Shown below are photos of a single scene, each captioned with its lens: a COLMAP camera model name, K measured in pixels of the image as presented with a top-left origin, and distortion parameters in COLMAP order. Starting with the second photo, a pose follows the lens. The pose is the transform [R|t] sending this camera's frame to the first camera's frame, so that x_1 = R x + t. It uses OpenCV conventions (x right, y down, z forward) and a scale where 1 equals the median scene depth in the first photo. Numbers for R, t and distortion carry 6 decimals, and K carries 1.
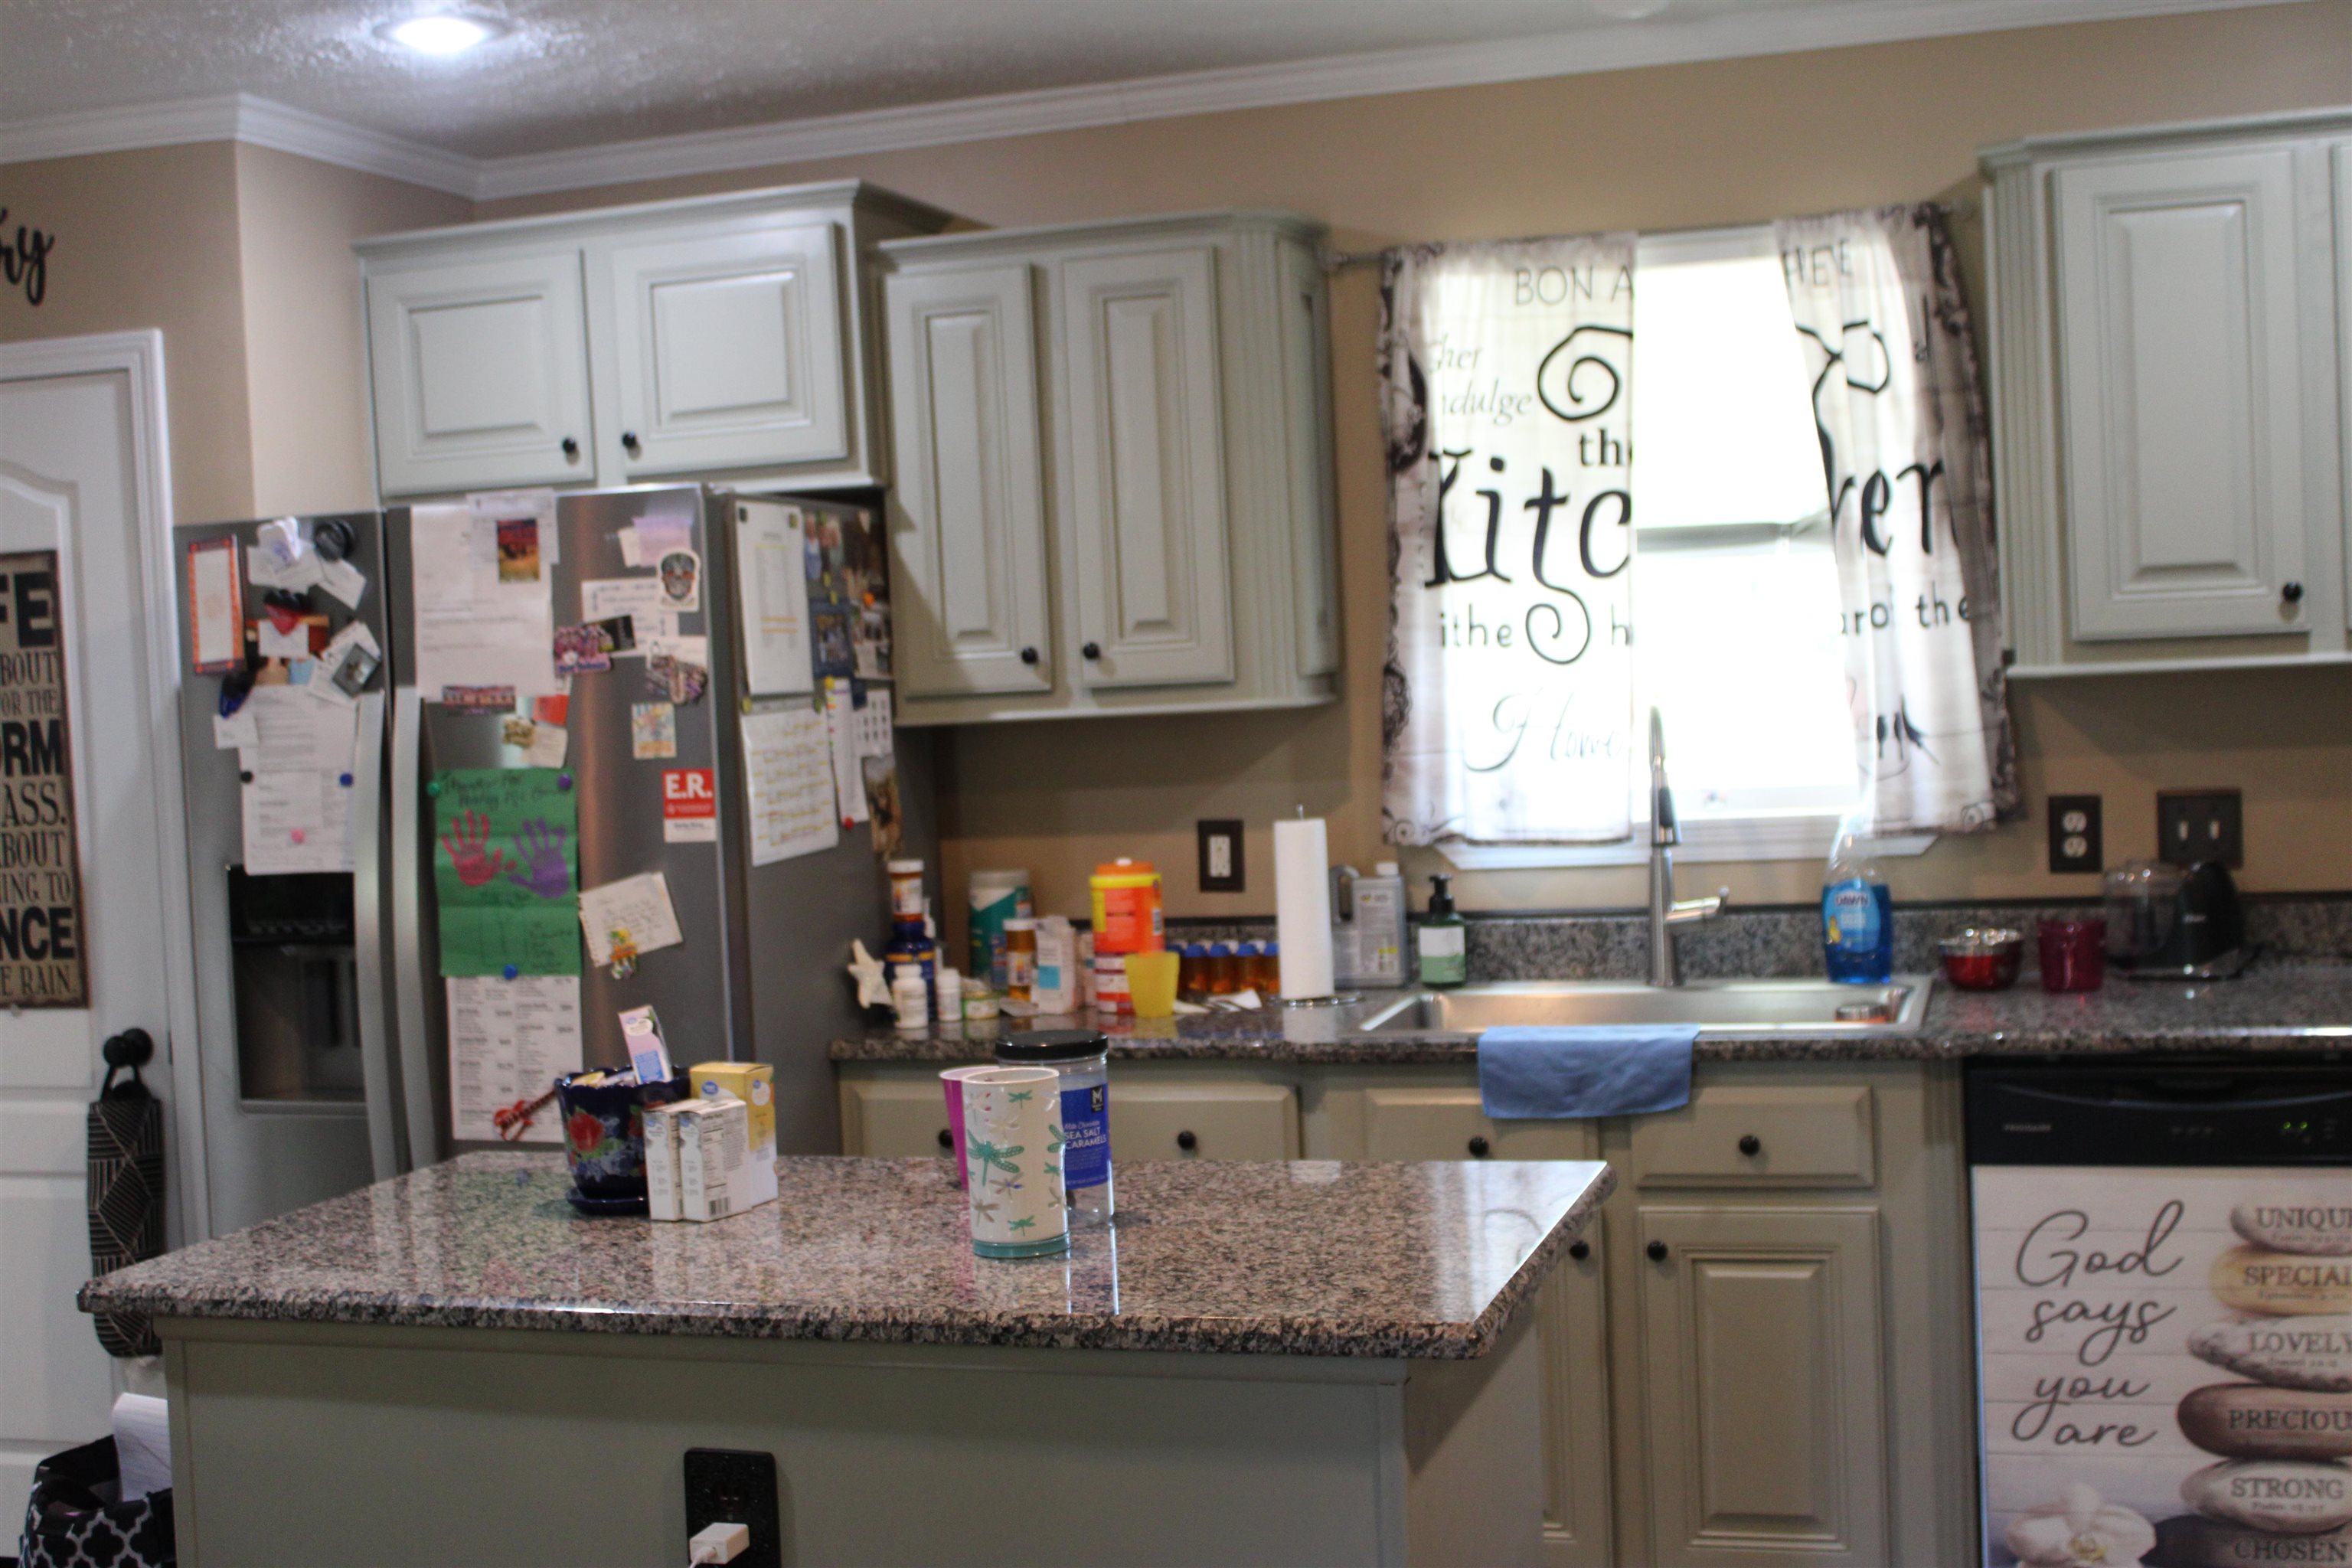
lens RADIAL K [[2796.0, 0, 1173.1], [0, 2796.0, 765.0], [0, 0, 1]] dist [-0.060831, 0.000000]
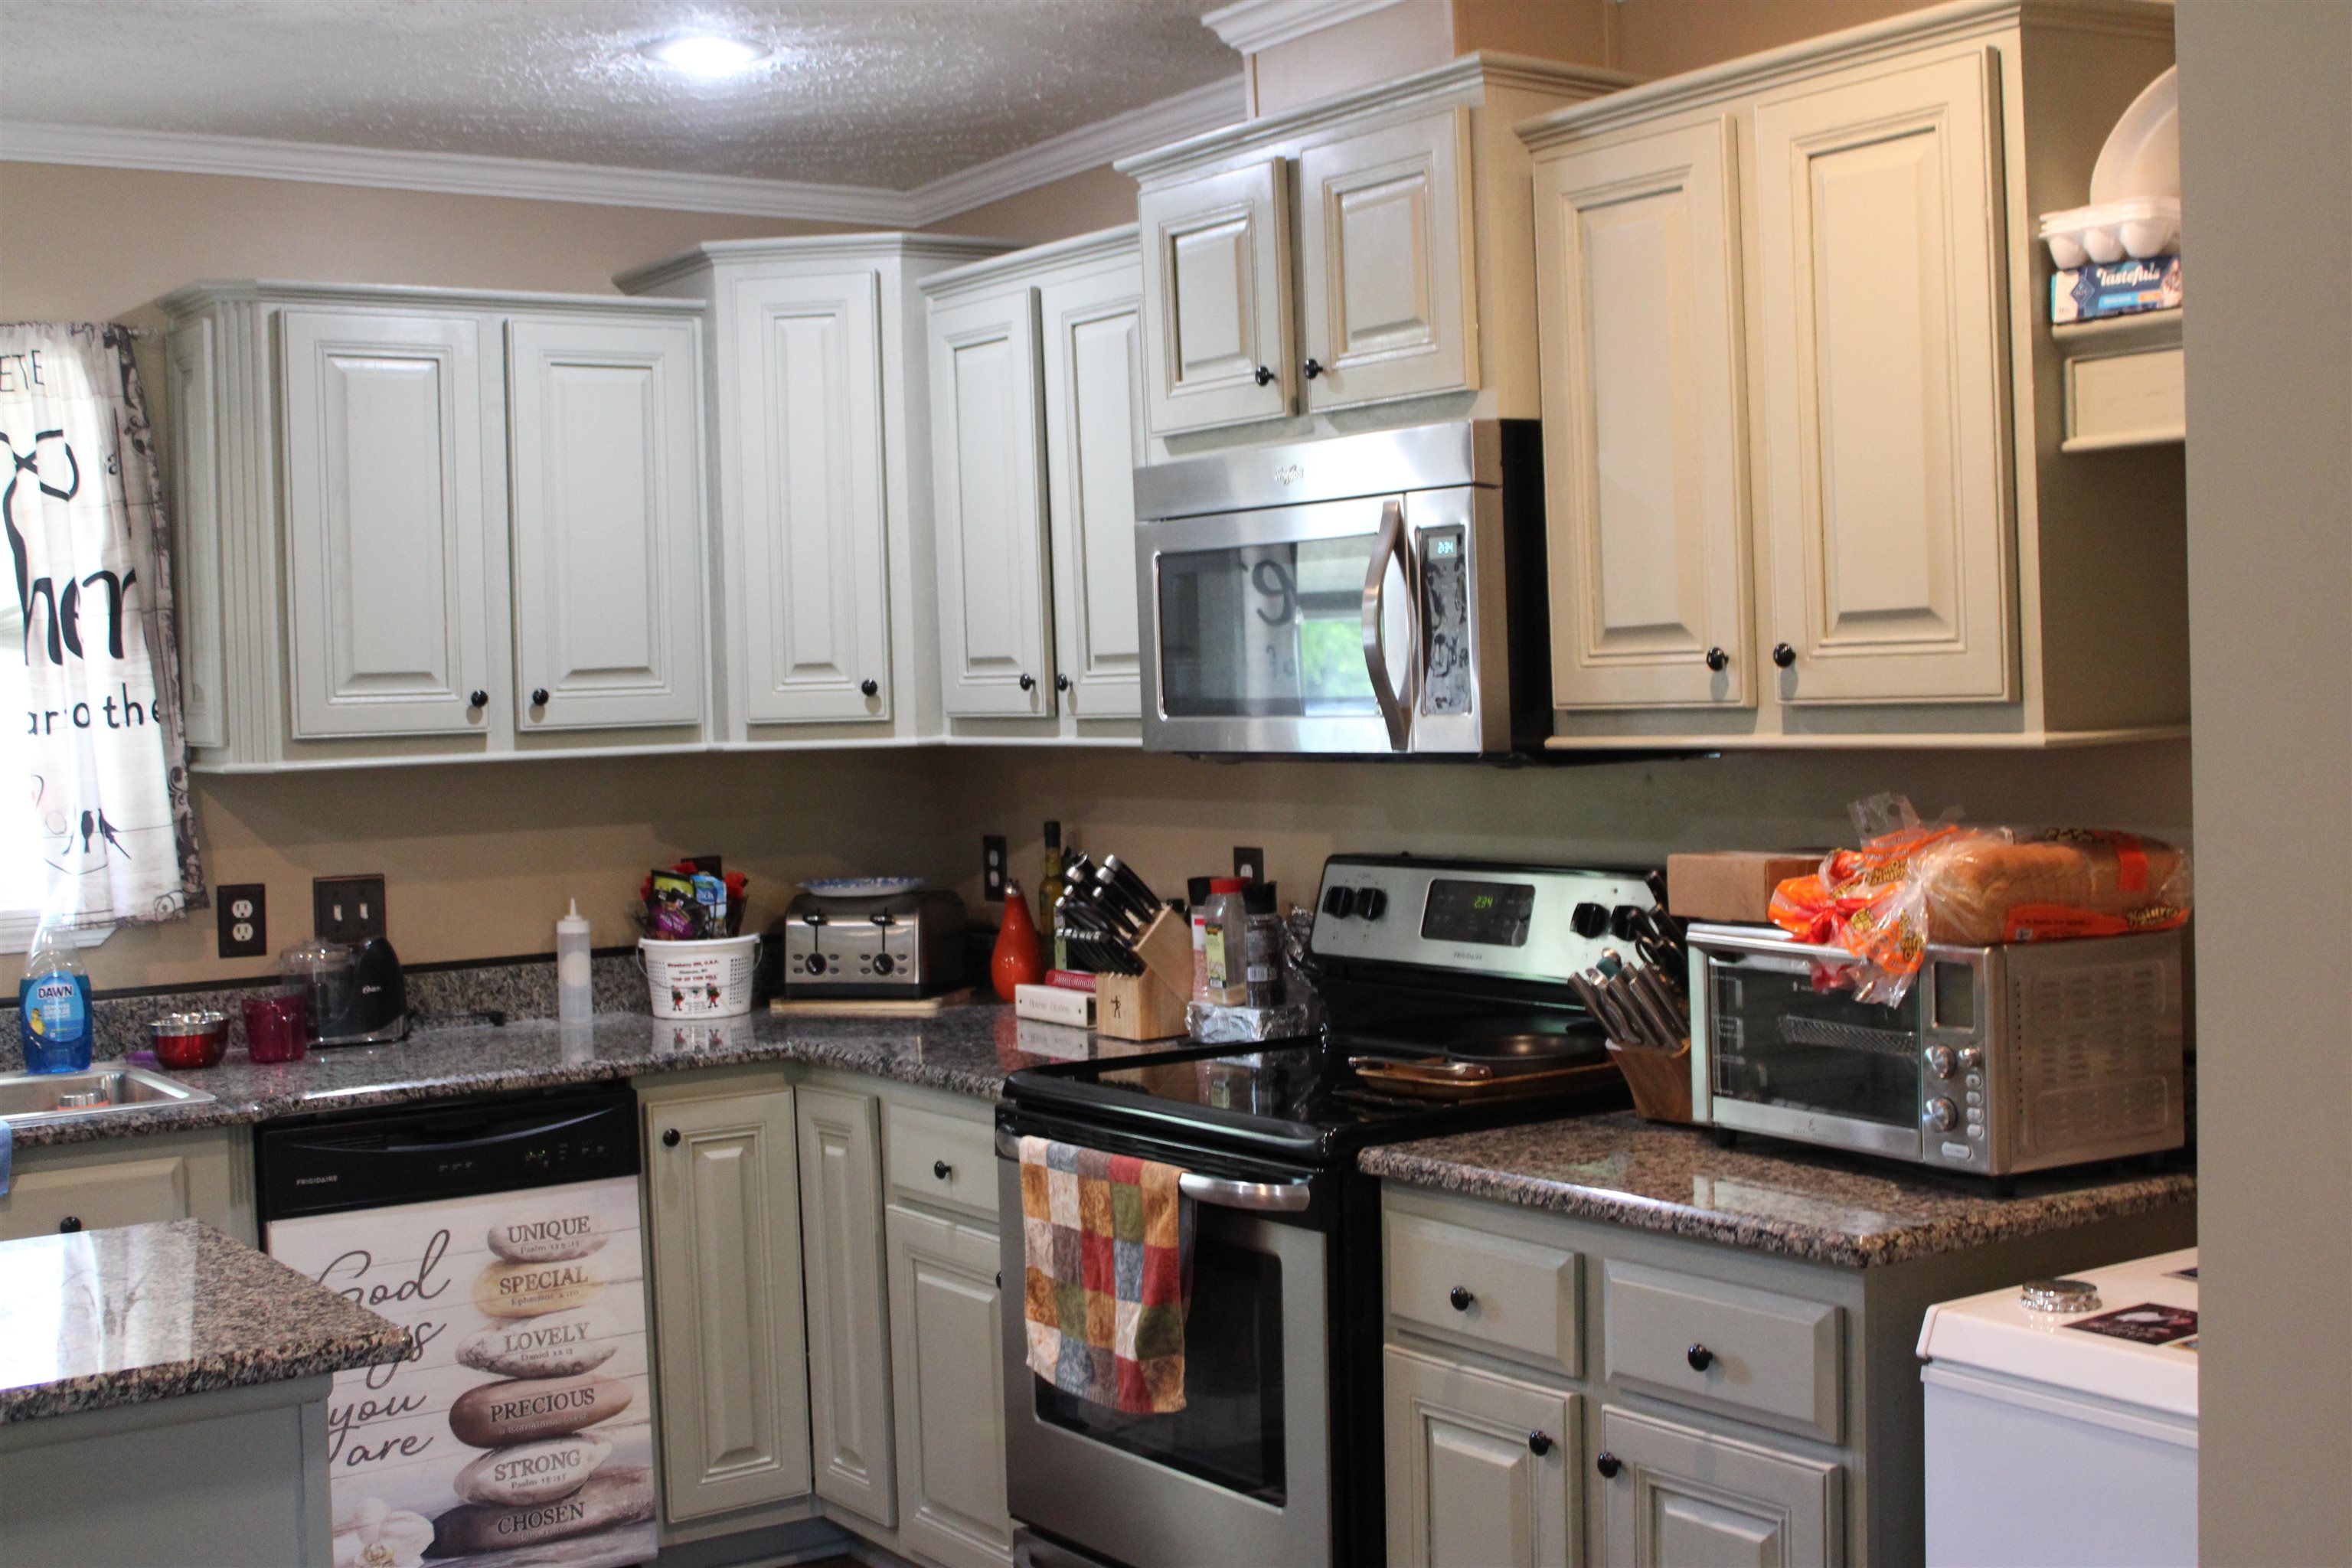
lens RADIAL K [[2796.0, 0, 1168.5], [0, 2796.0, 792.2], [0, 0, 1]] dist [-0.060831, 0.000000]
pose [[0.620289, 0.001183, 0.784372, -0.306979], [0.033110, 0.999068, -0.027690, 0.017139], [-0.783674, 0.043146, 0.619672, 0.045735]]
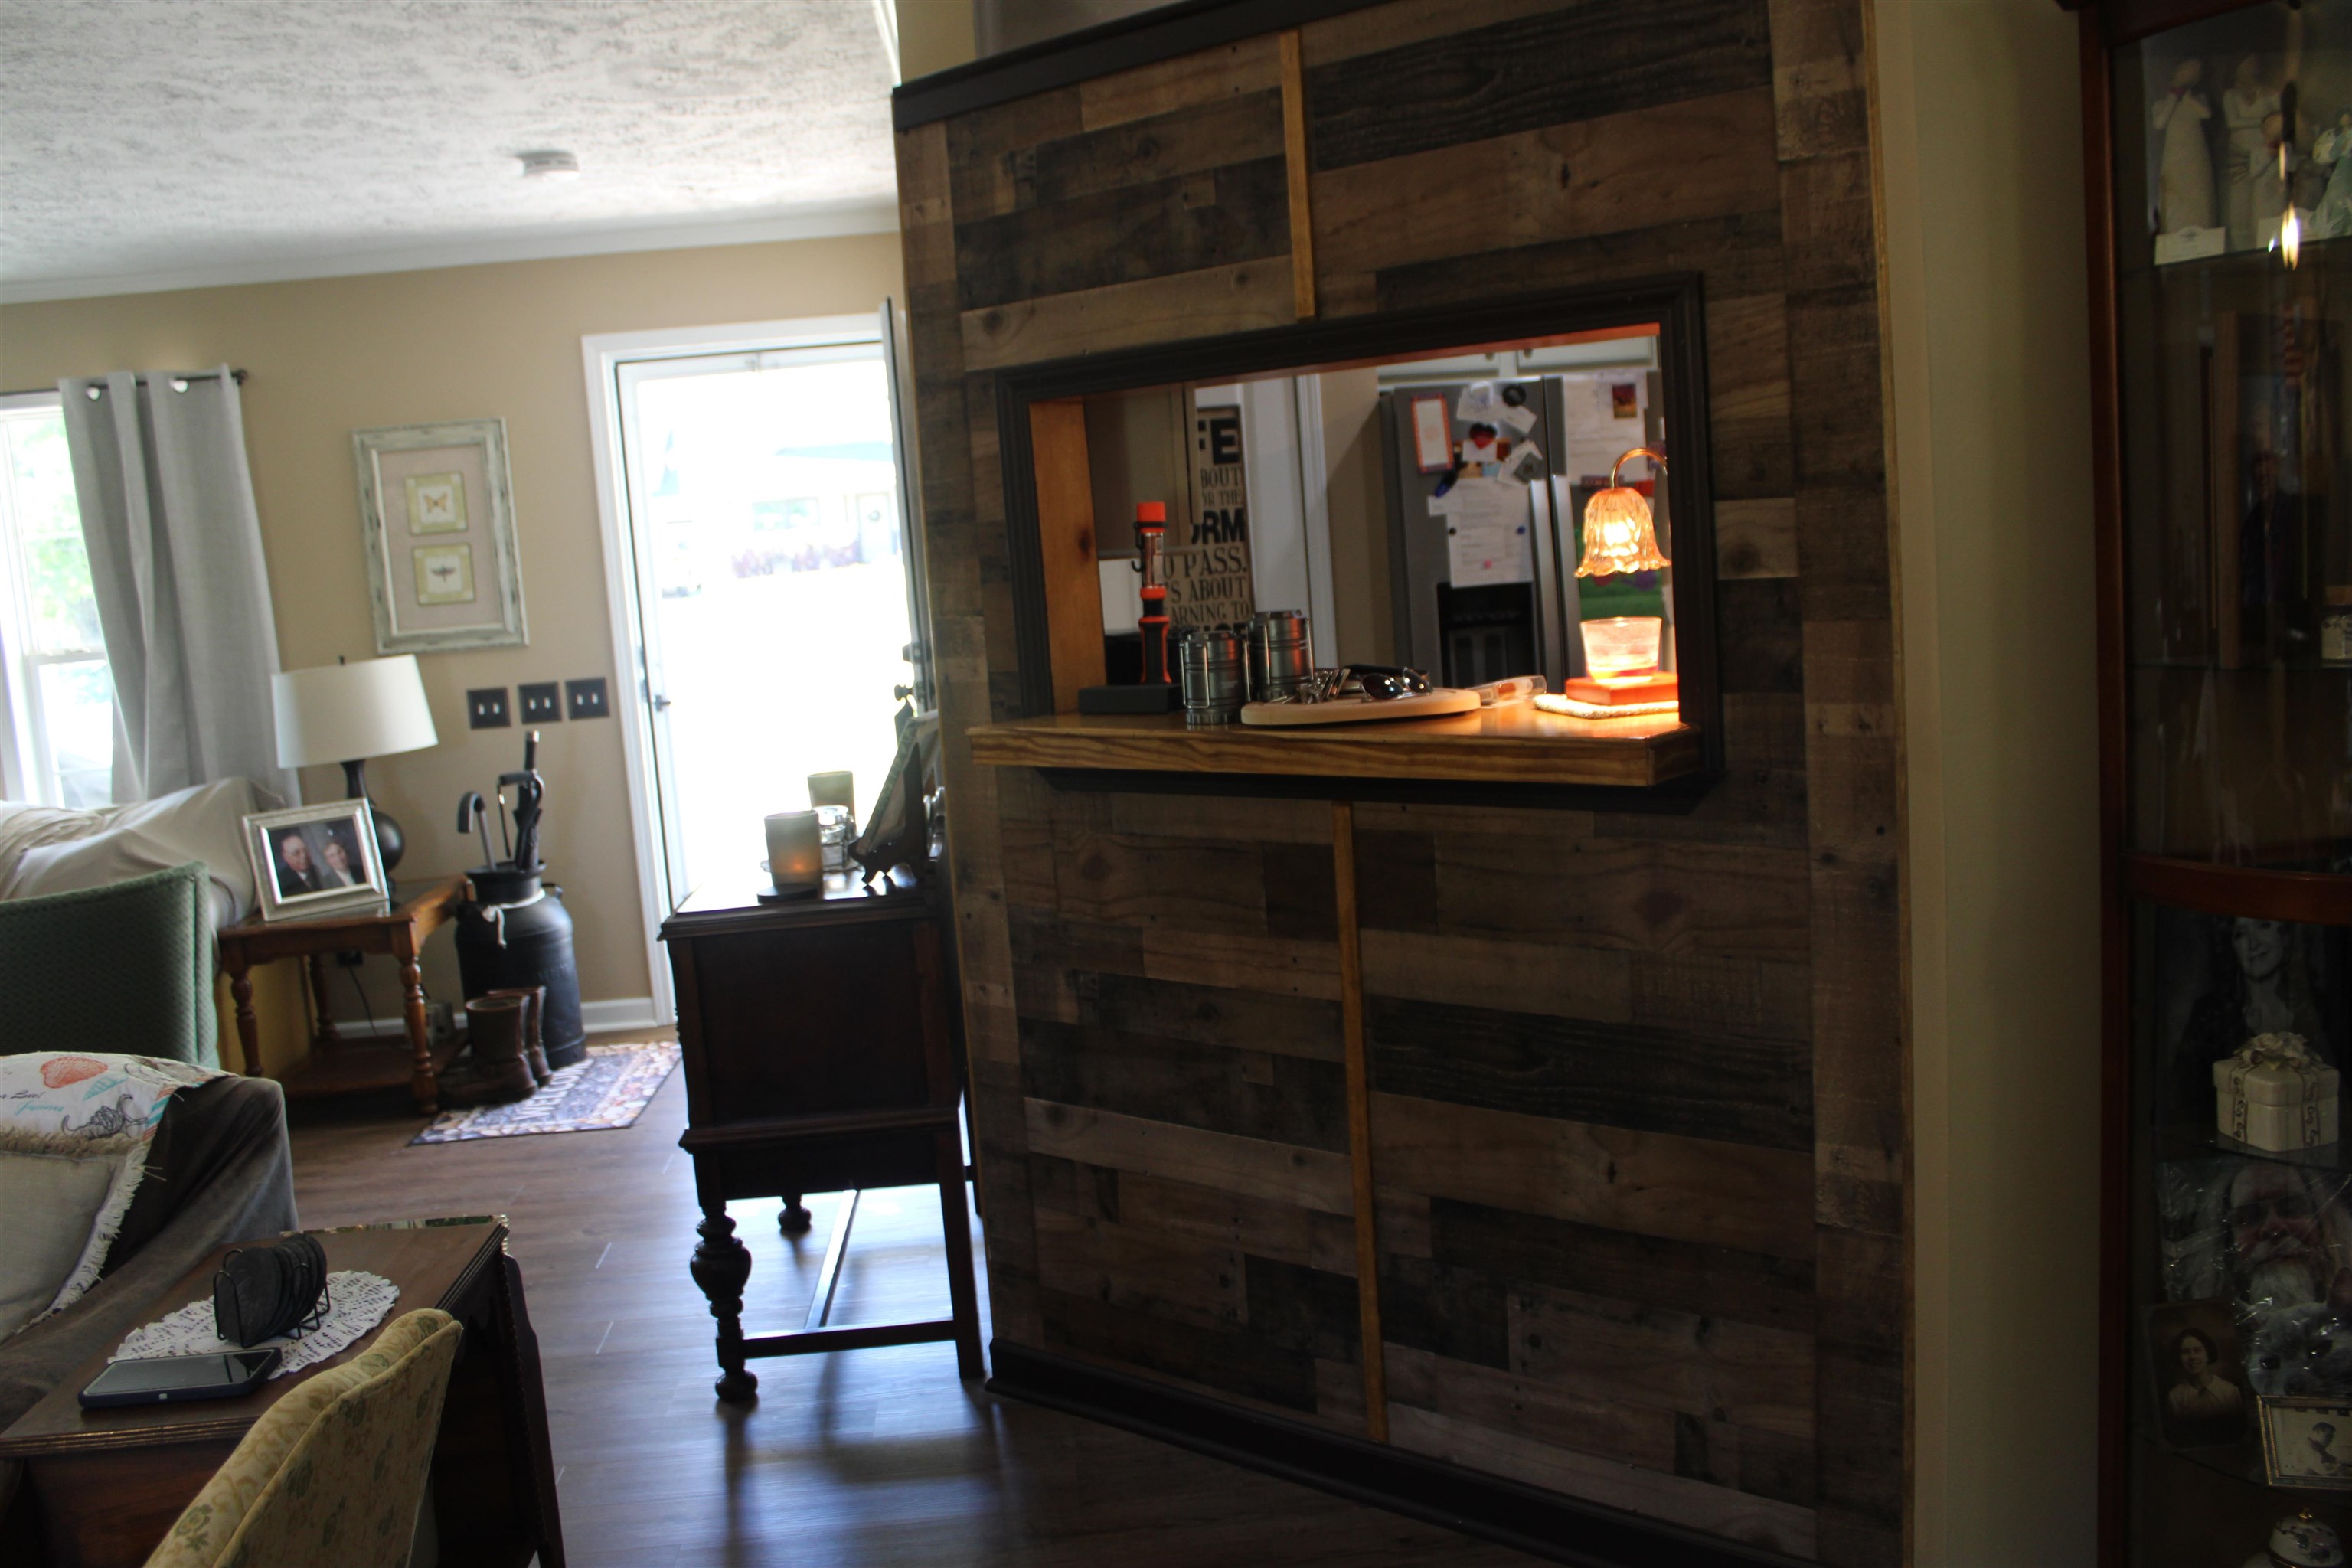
lens RADIAL K [[1968.4, 0, 1170.0], [0, 1968.4, 792.2], [0, 0, 1]] dist [-0.156096, 0.115074]
pose [[0.928690, -0.071347, 0.363930, -1.132015], [0.044048, 0.995594, 0.082778, 0.068504], [-0.368233, -0.060845, 0.927741, -0.101180]]
